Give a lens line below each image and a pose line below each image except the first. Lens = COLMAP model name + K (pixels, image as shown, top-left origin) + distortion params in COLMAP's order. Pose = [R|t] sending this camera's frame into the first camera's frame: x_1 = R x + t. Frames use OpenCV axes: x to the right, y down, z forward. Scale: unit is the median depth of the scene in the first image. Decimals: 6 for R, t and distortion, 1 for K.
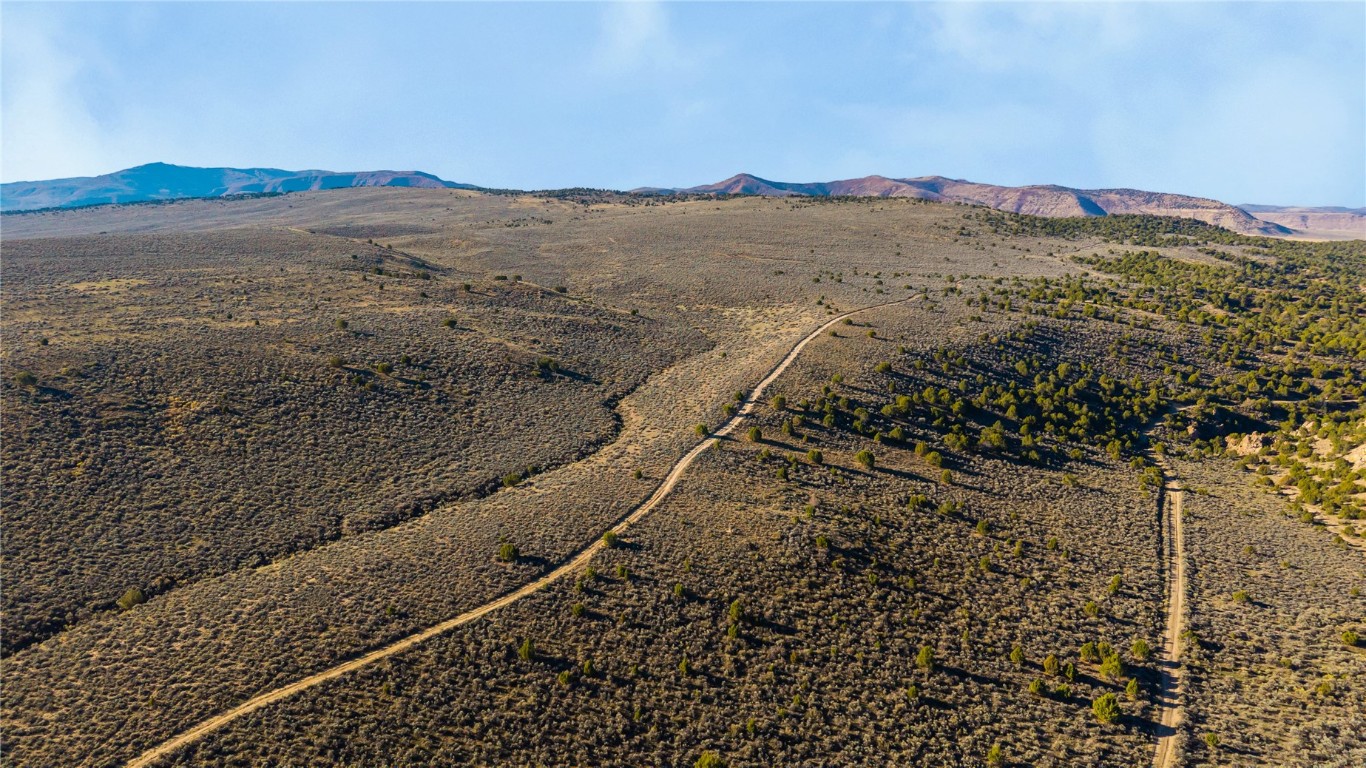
lens RADIAL K [[935.2, 0, 683.0], [0, 935.2, 384.0], [0, 0, 1]] dist [0.077943, -0.077899]
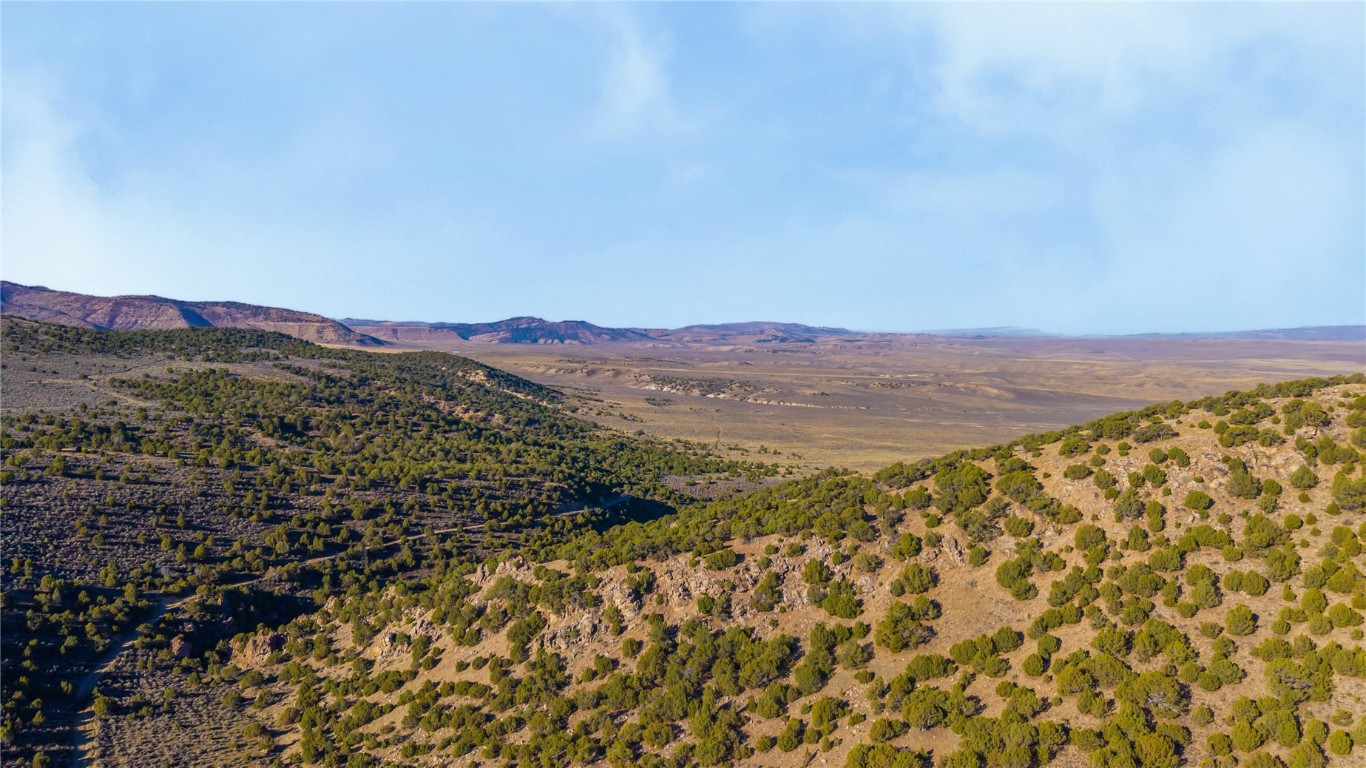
lens RADIAL K [[946.7, 0, 685.5], [0, 946.7, 391.6], [0, 0, 1]] dist [0.002293, 0.036769]
pose [[0.647793, -0.055341, 0.759803, 0.226453], [0.137901, 0.989400, -0.045508, -0.040986], [-0.749231, 0.134258, 0.648558, 0.228365]]
